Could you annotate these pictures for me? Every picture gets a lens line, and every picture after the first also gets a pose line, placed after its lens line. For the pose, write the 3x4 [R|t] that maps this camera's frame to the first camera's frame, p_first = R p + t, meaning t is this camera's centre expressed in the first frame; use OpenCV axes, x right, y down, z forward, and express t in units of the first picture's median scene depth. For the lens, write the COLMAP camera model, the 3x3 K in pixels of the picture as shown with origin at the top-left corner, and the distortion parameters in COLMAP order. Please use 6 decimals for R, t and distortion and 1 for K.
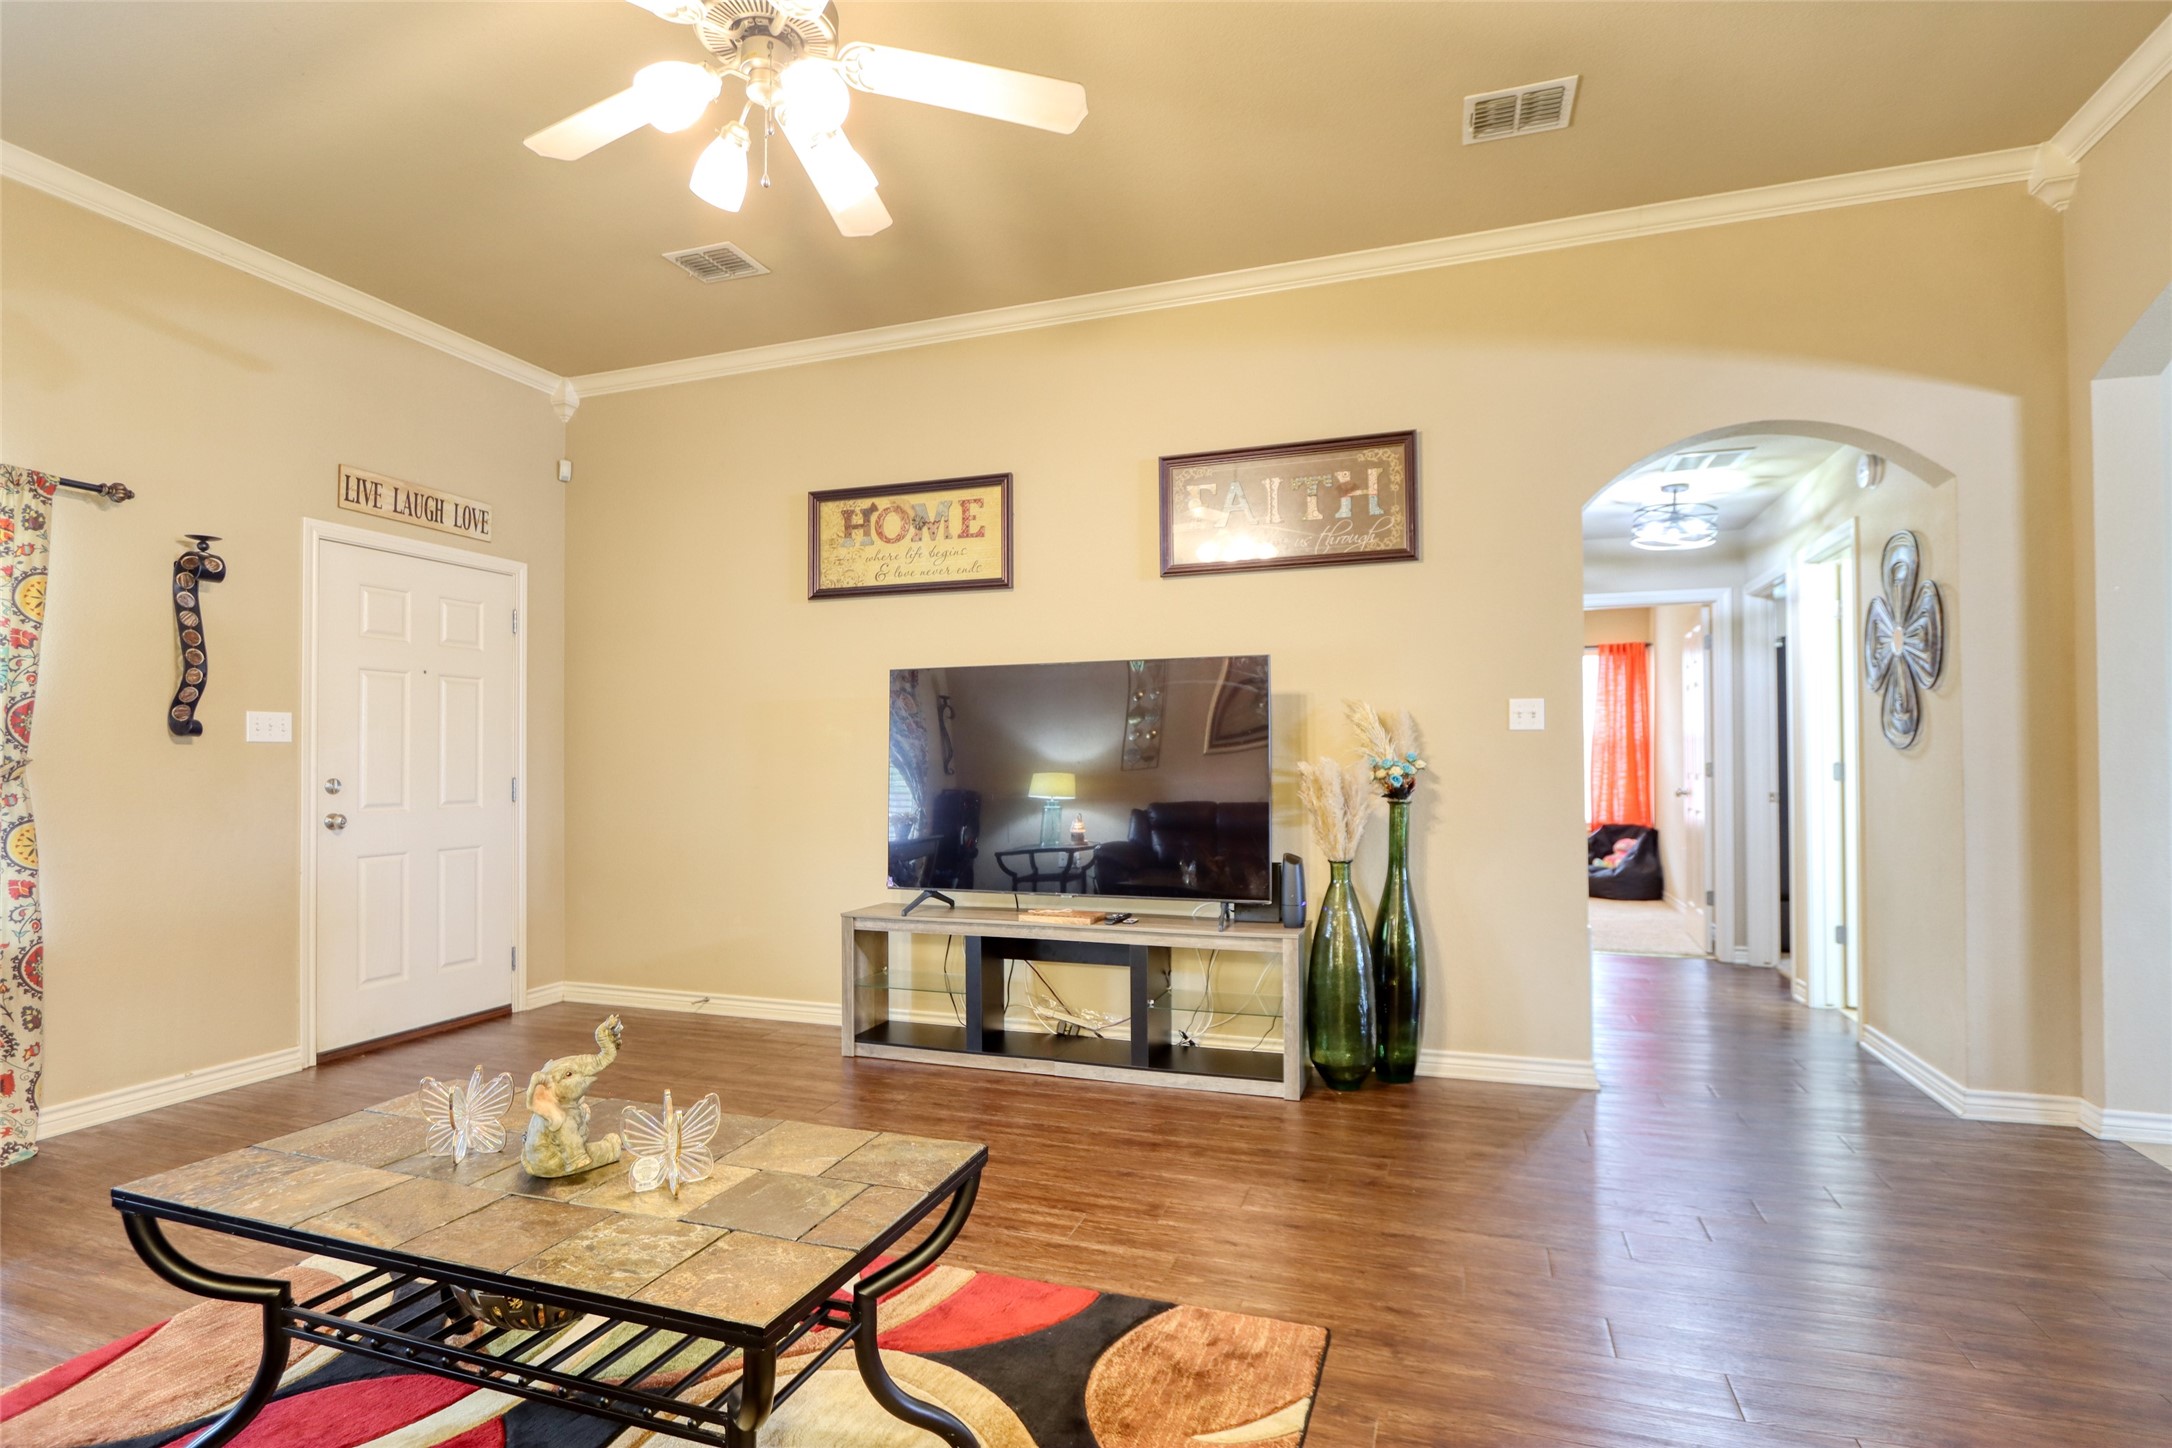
lens RADIAL K [[1092.9, 0, 1086.5], [0, 1092.9, 742.9], [0, 0, 1]] dist [-0.026935, 0.015061]
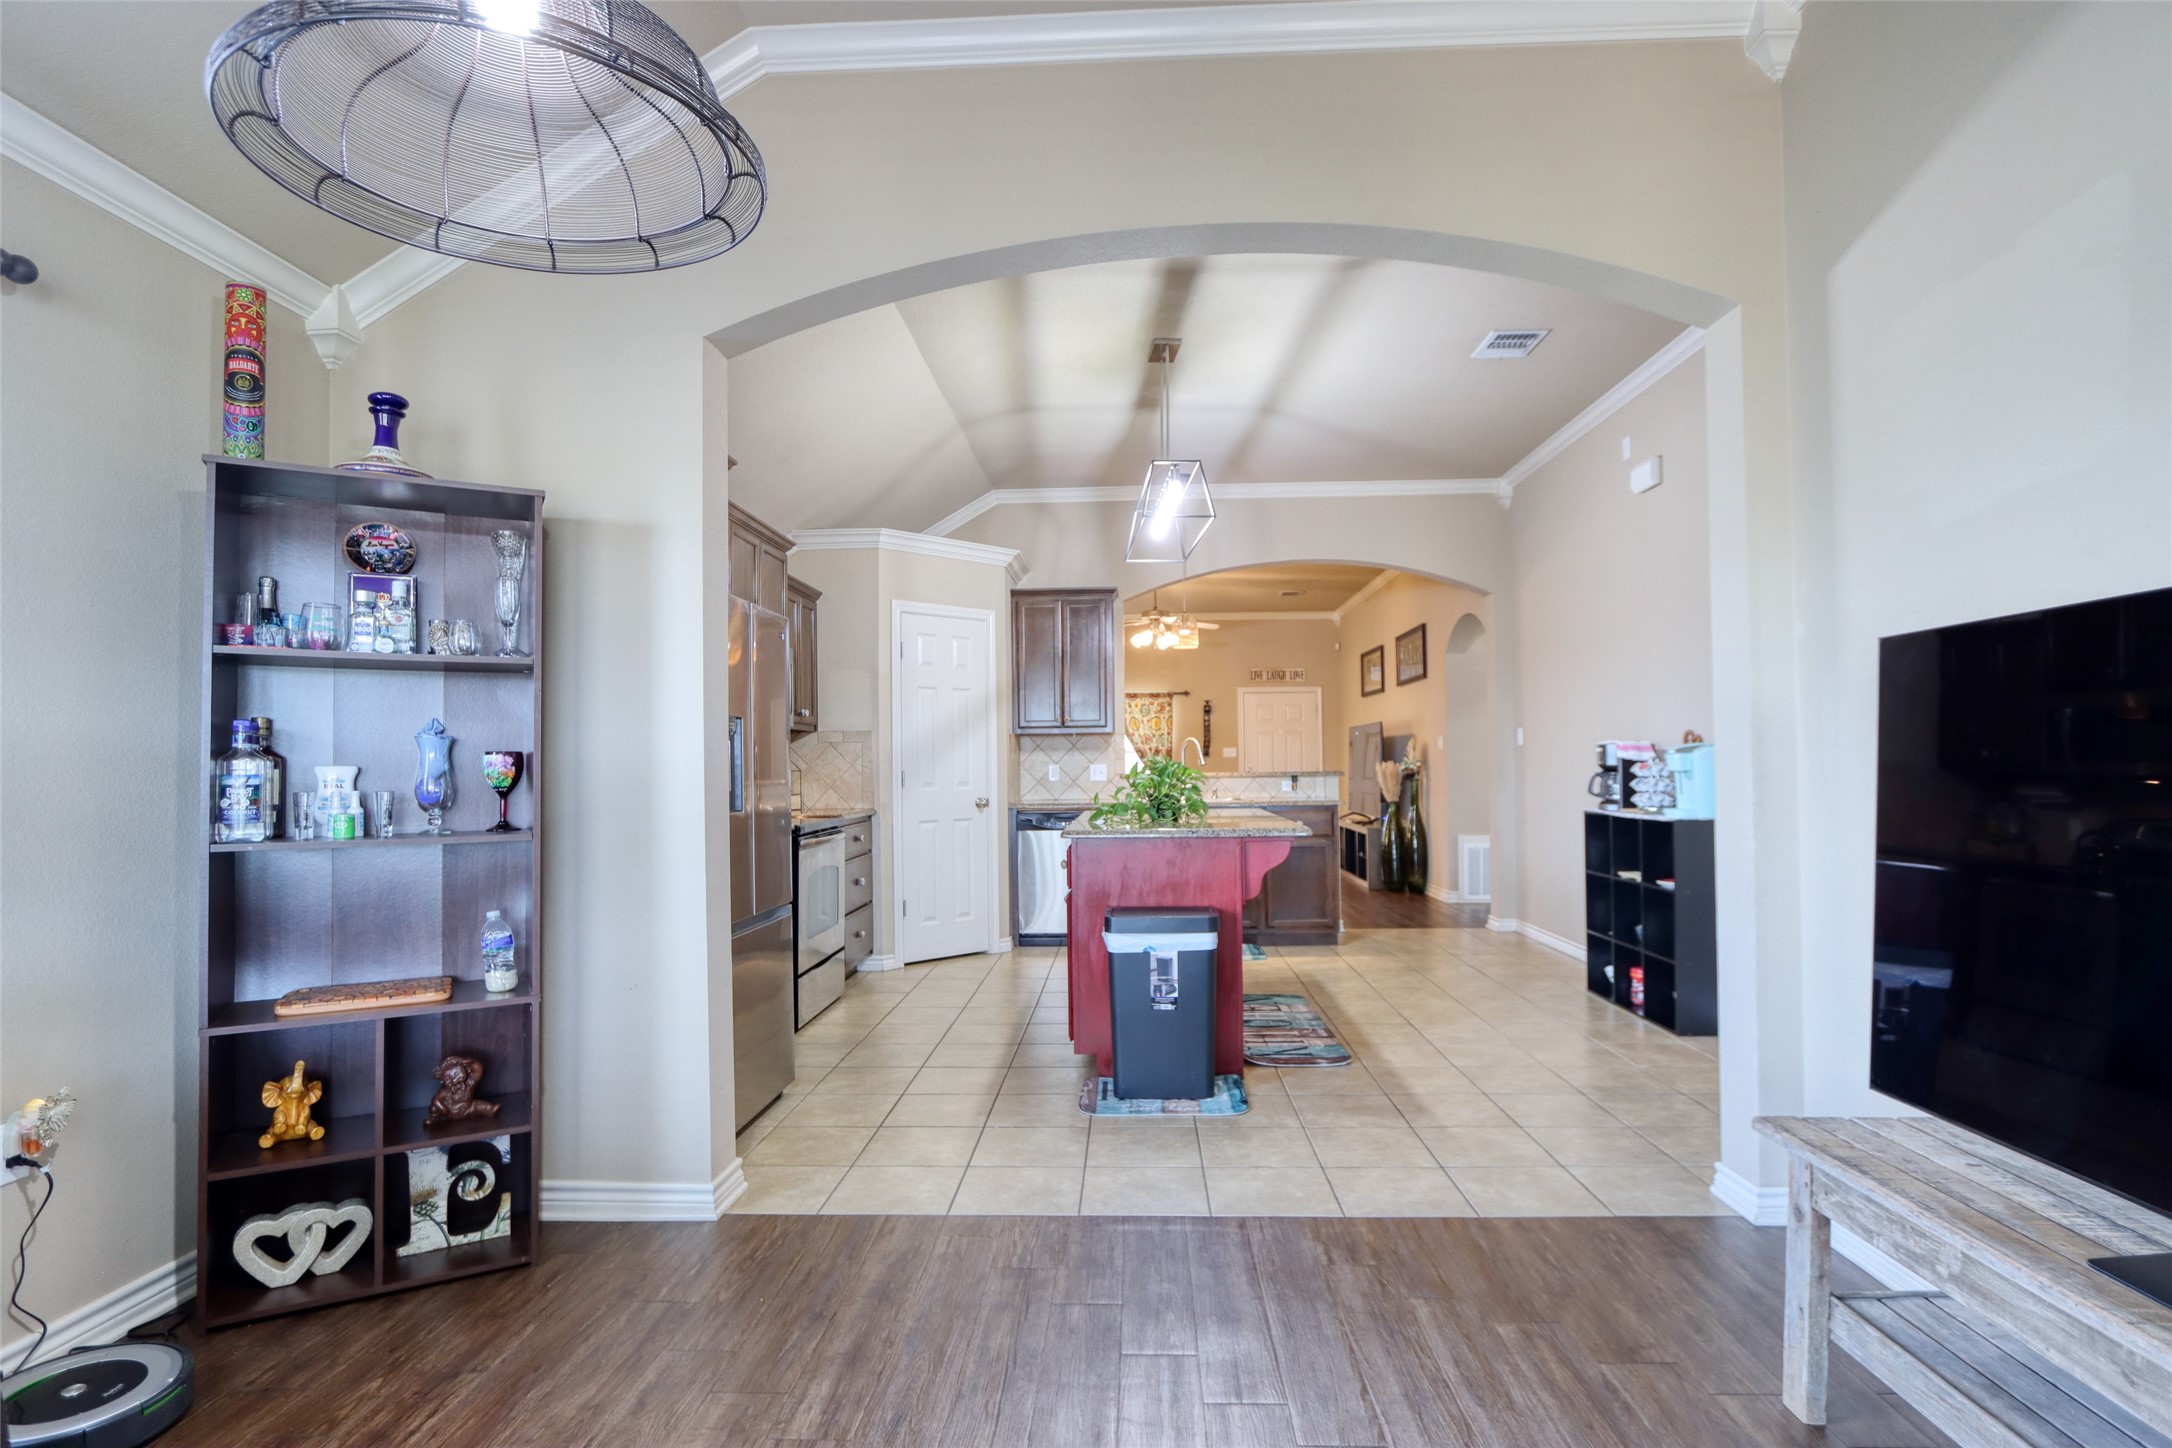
lens RADIAL K [[1092.9, 0, 1086.5], [0, 1092.9, 742.9], [0, 0, 1]] dist [-0.026935, 0.015061]
pose [[0.281400, -0.014882, -0.959475, 2.372694], [0.027403, 0.999597, -0.007467, -0.031174], [0.959199, -0.024191, 0.281694, -0.380110]]
